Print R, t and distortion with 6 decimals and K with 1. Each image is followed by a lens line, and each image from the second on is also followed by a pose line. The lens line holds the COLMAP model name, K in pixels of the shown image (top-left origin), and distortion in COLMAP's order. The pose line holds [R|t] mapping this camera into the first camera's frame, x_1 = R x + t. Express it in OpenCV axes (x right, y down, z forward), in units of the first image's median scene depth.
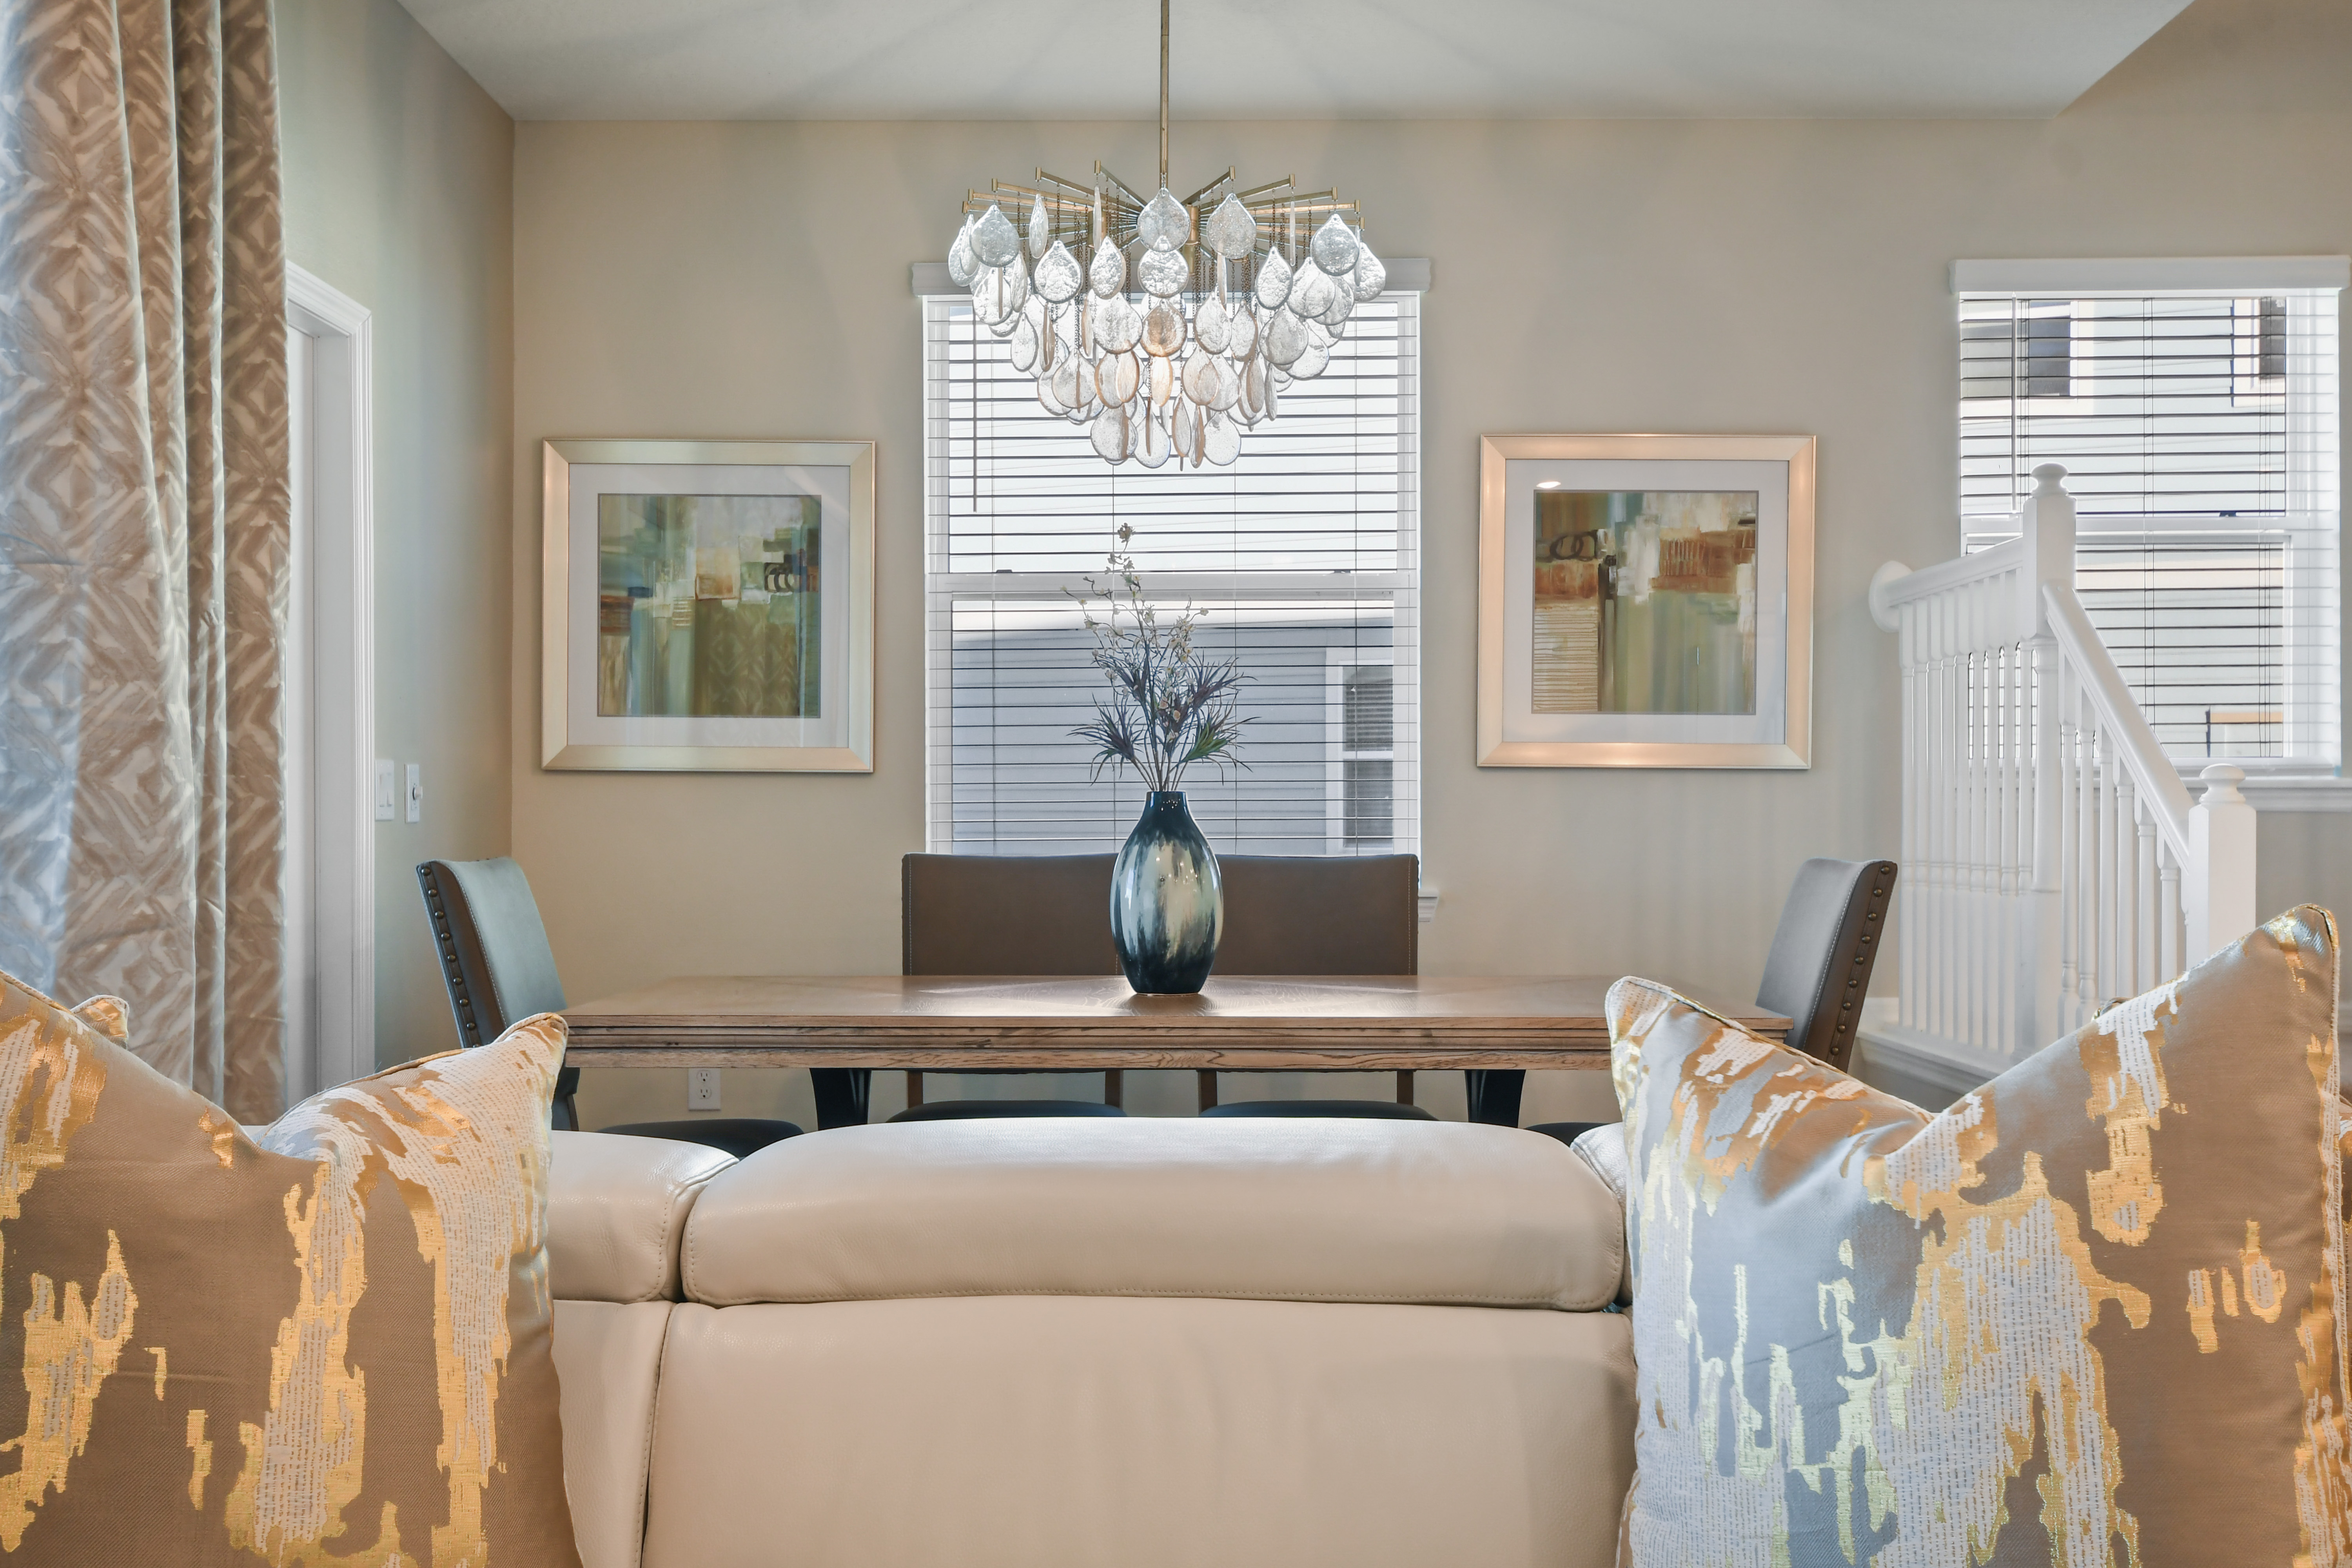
lens RADIAL K [[2378.5, 0, 1165.5], [0, 2378.5, 828.3], [0, 0, 1]] dist [0.014644, -0.007026]
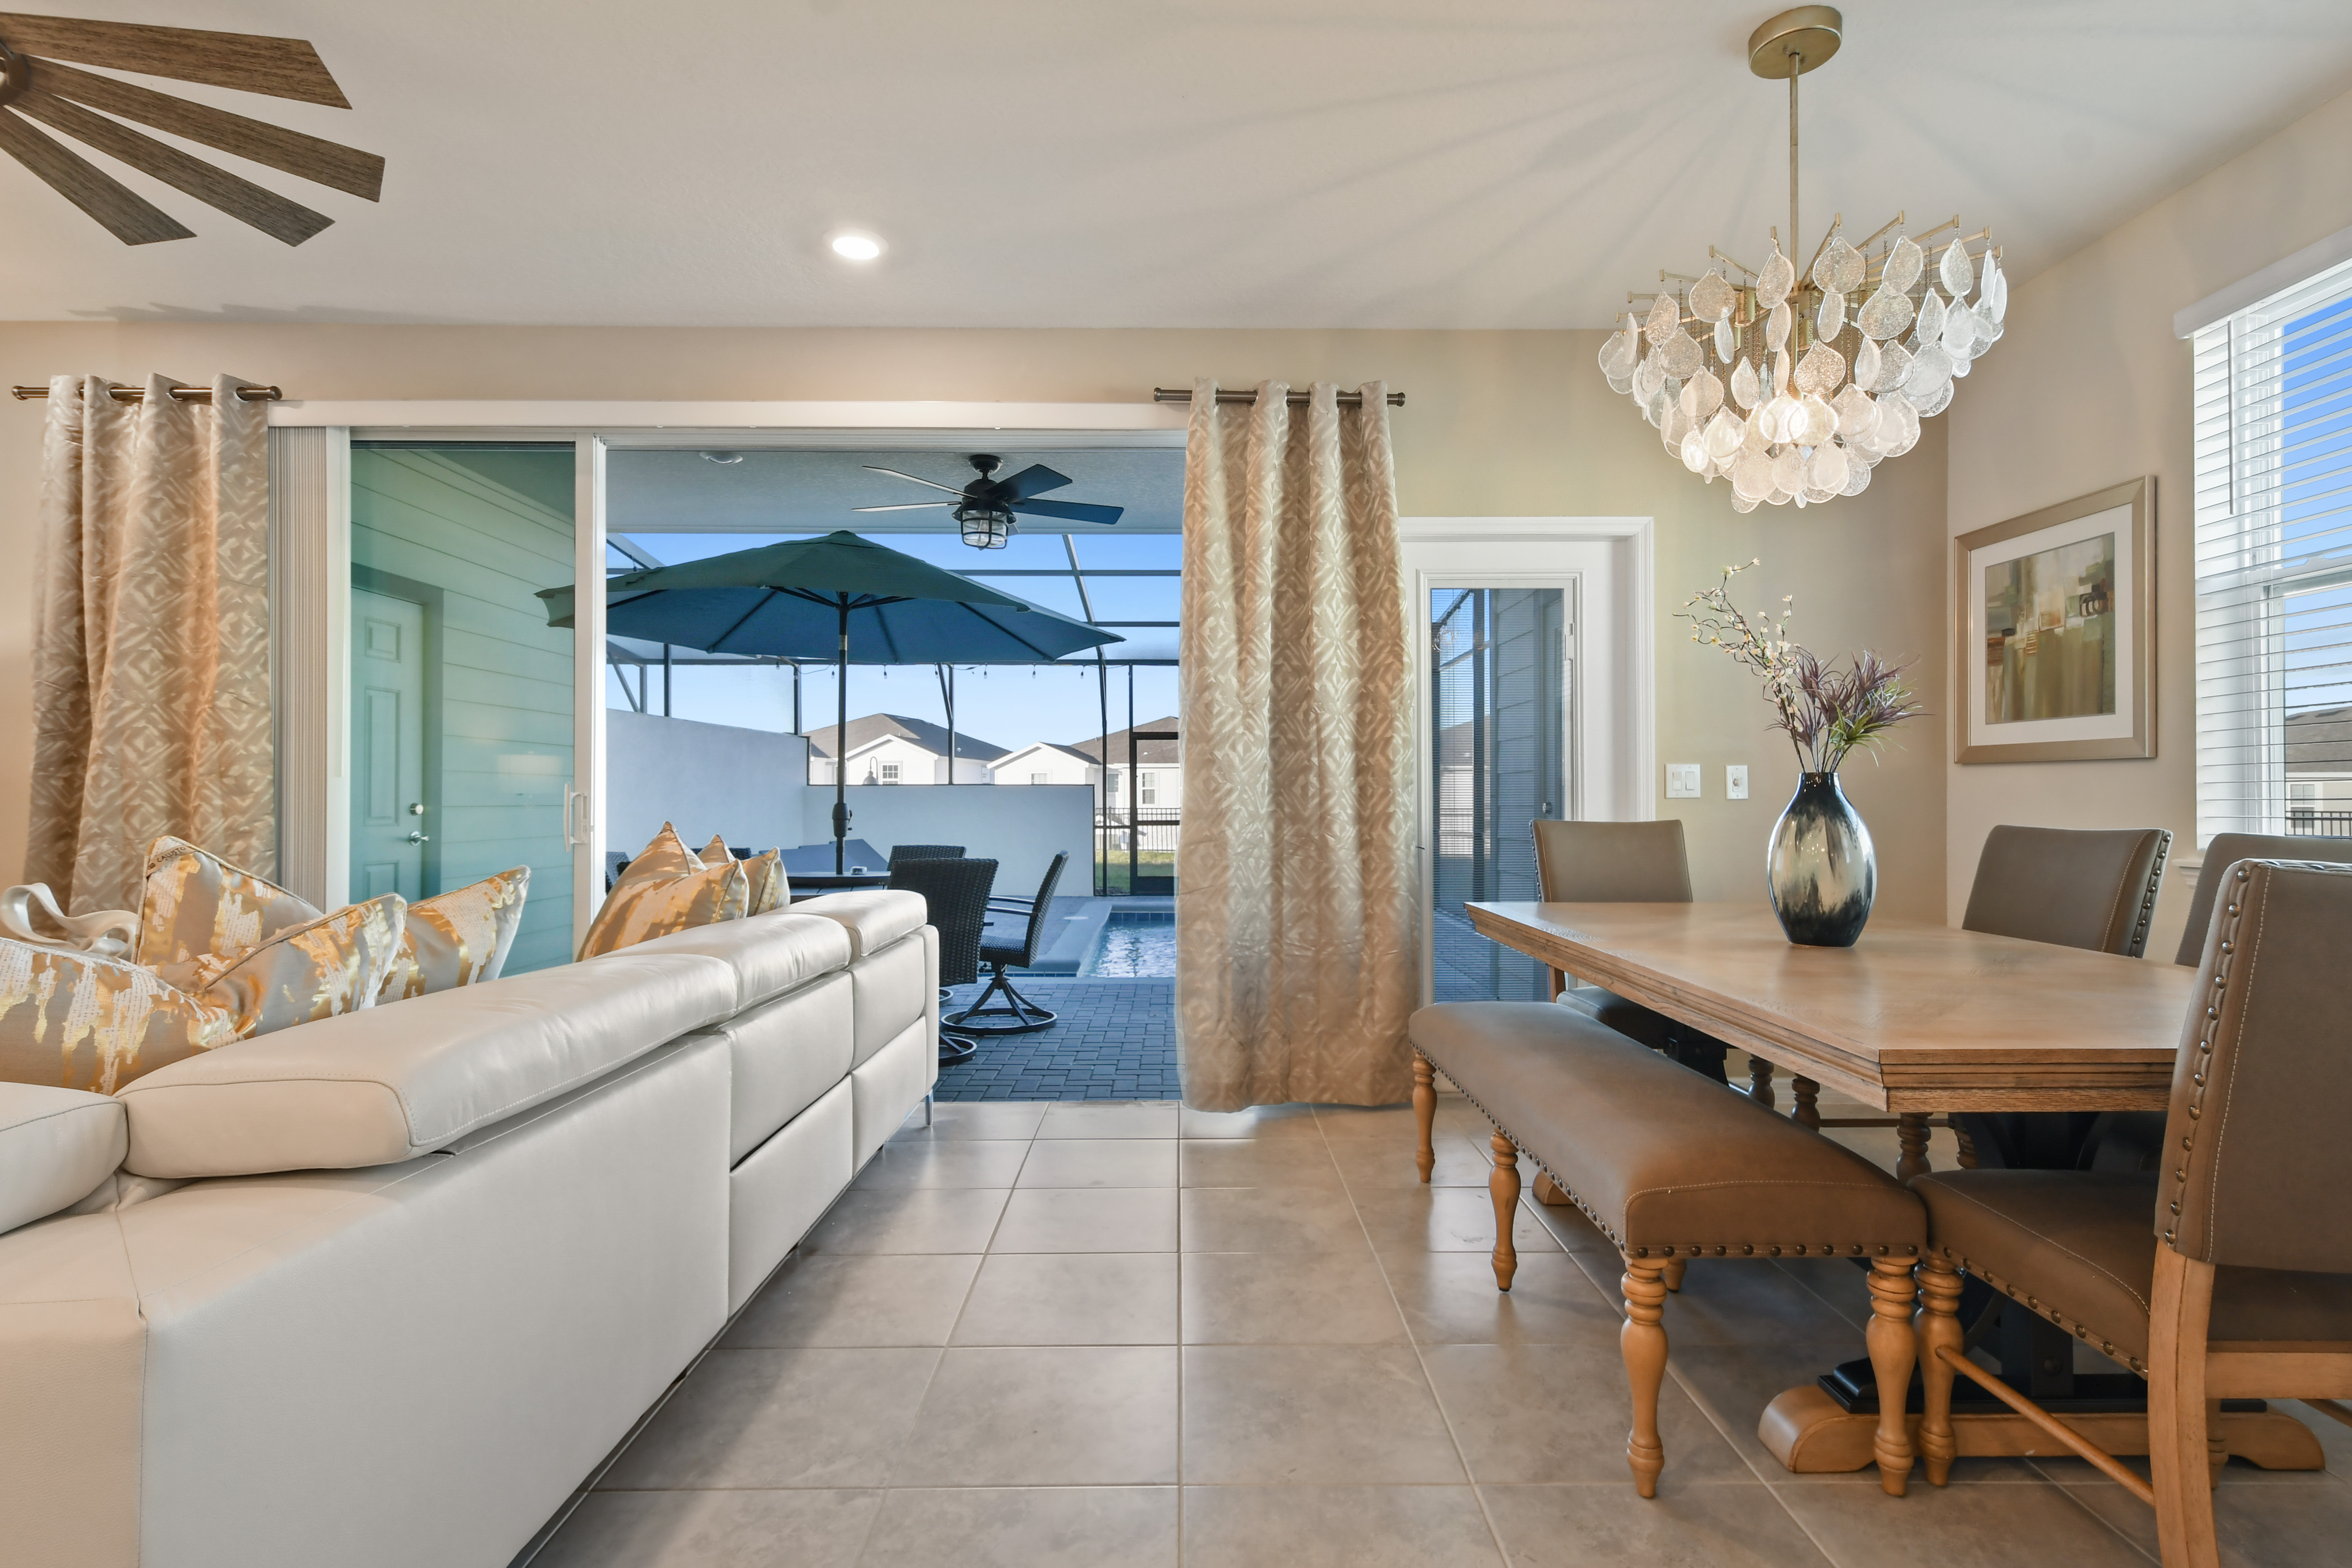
lens RADIAL K [[1139.1, 0, 1191.9], [0, 1139.1, 784.9], [0, 0, 1]] dist [0.021589, -0.009809]
pose [[0.036836, -0.012140, -0.999248, 0.430016], [-0.003052, 0.999920, -0.012260, -0.001512], [0.999317, 0.003501, 0.036796, 0.512144]]
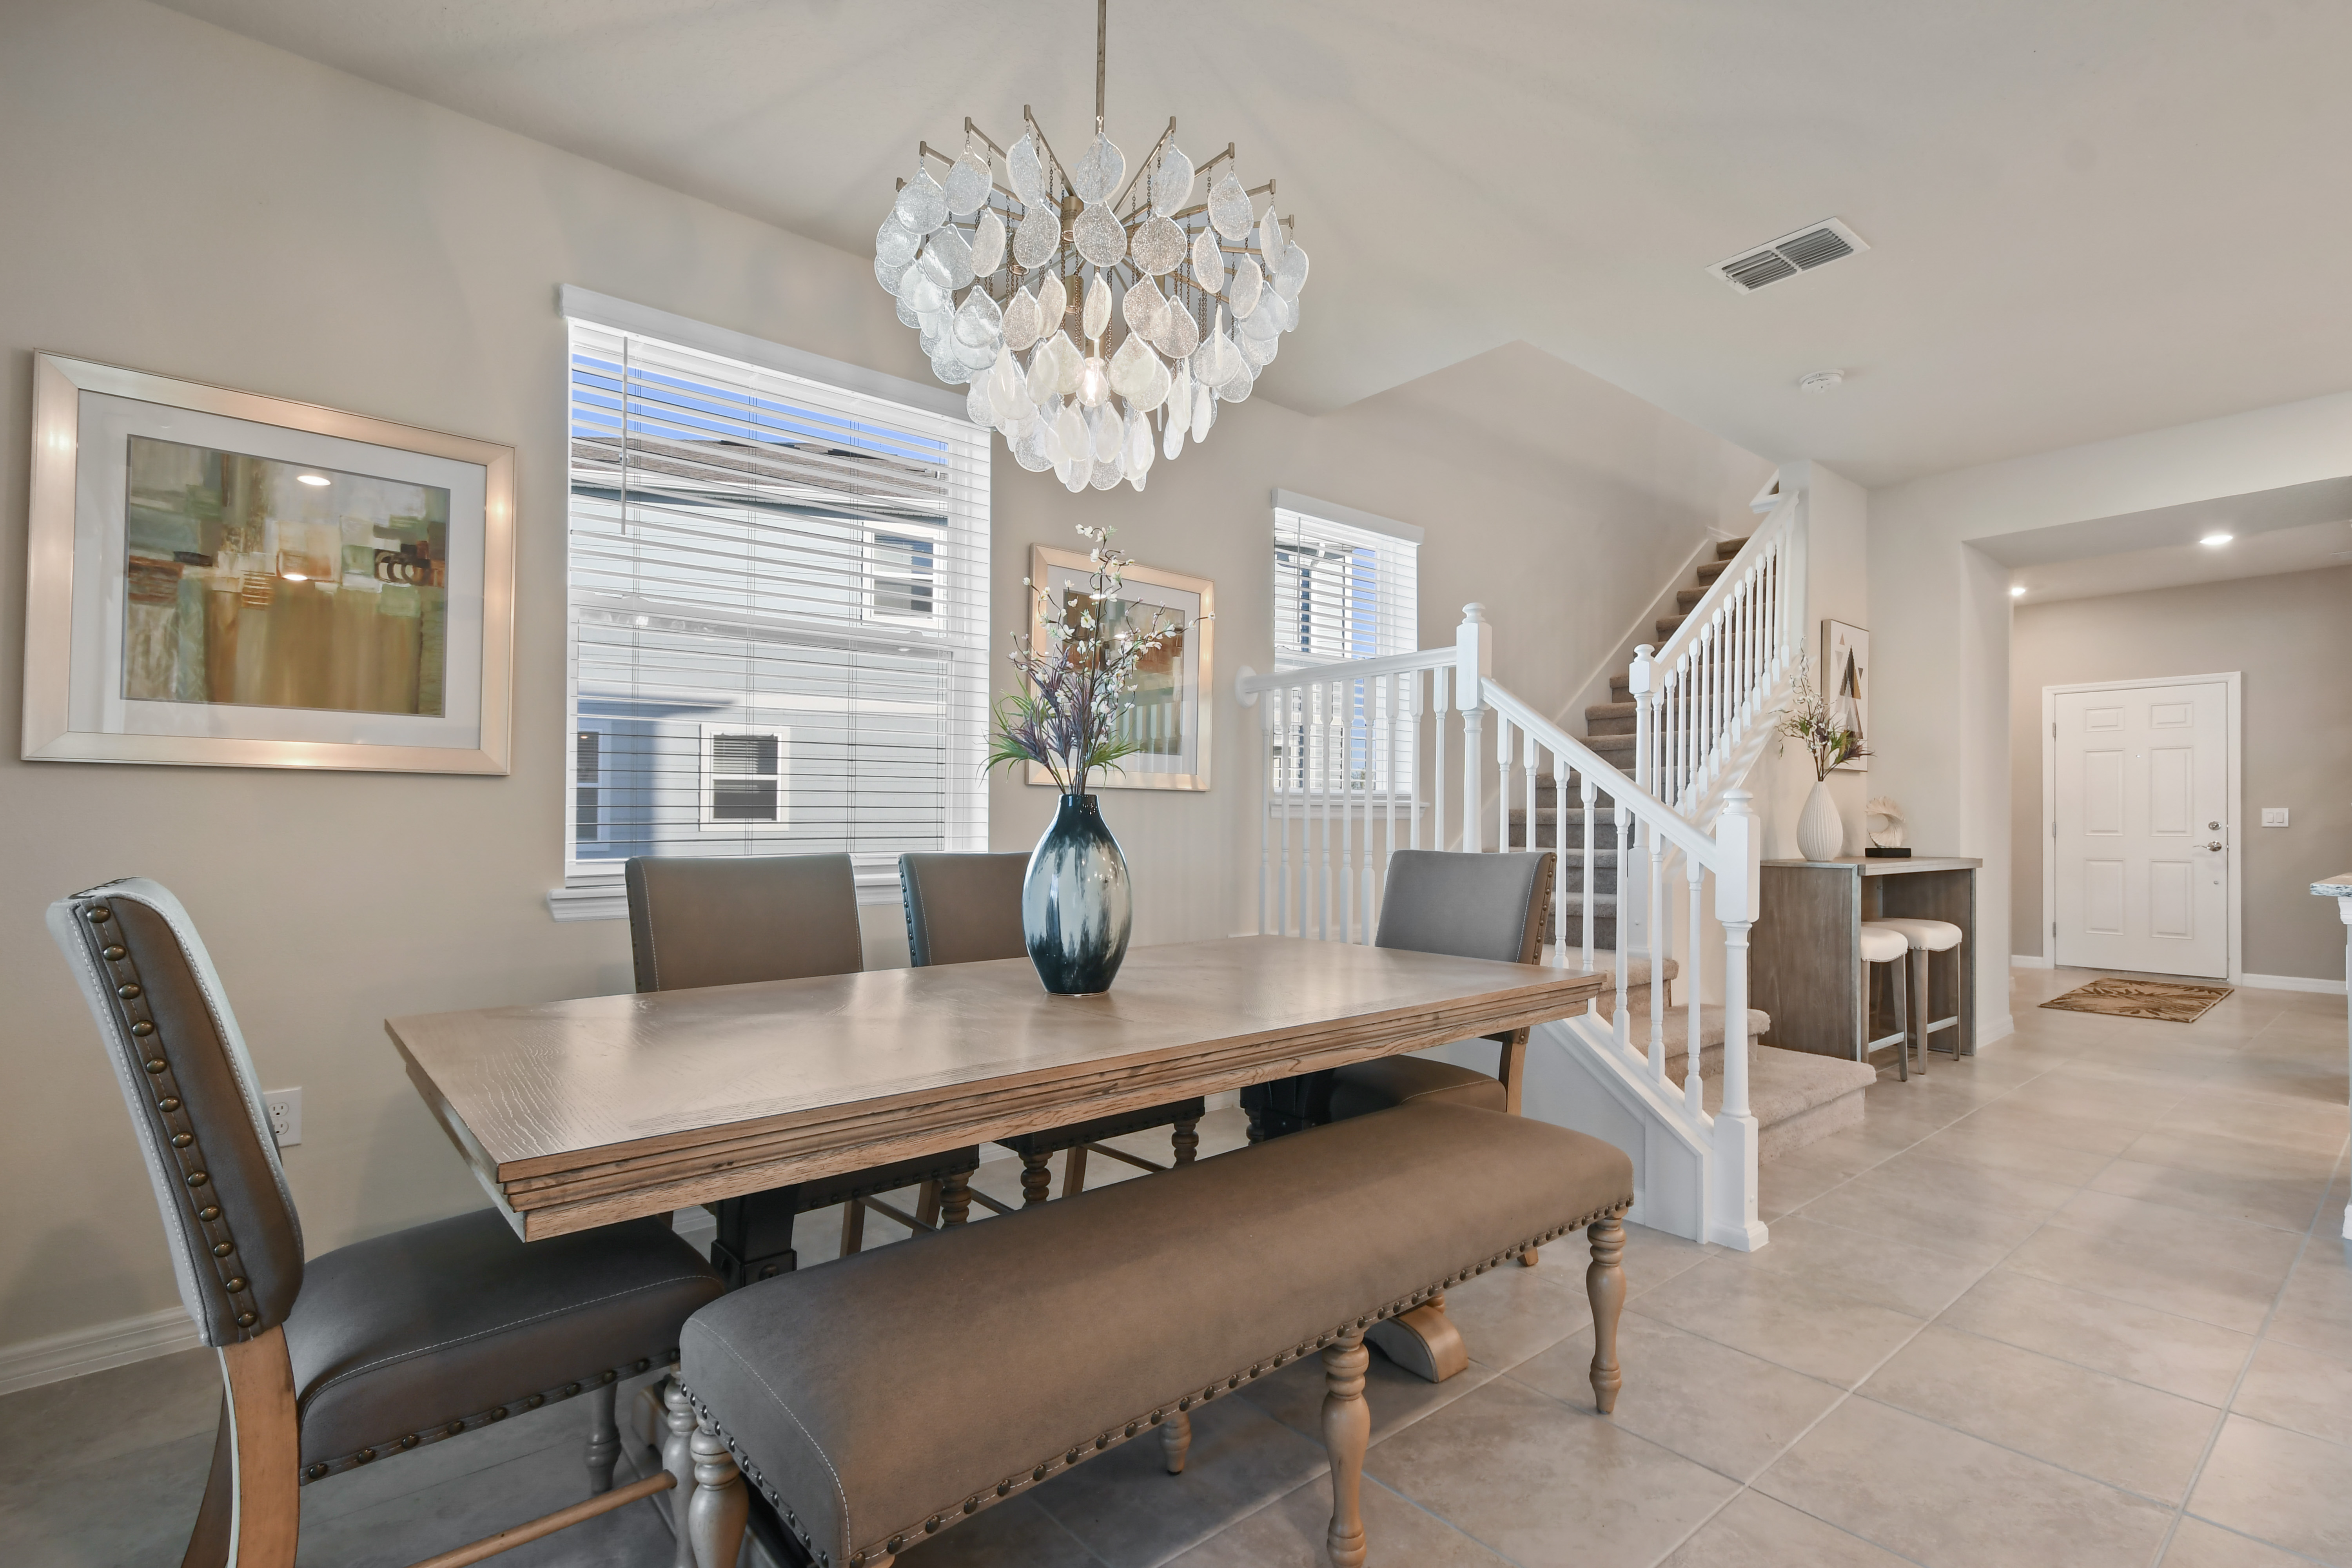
lens RADIAL K [[1084.4, 0, 1181.3], [0, 1084.4, 824.9], [0, 0, 1]] dist [0.013433, -0.000774]
pose [[0.762461, 0.001537, 0.647032, -0.207402], [0.001623, 0.999989, -0.004288, -0.000369], [-0.647032, 0.004319, 0.762451, 0.471810]]
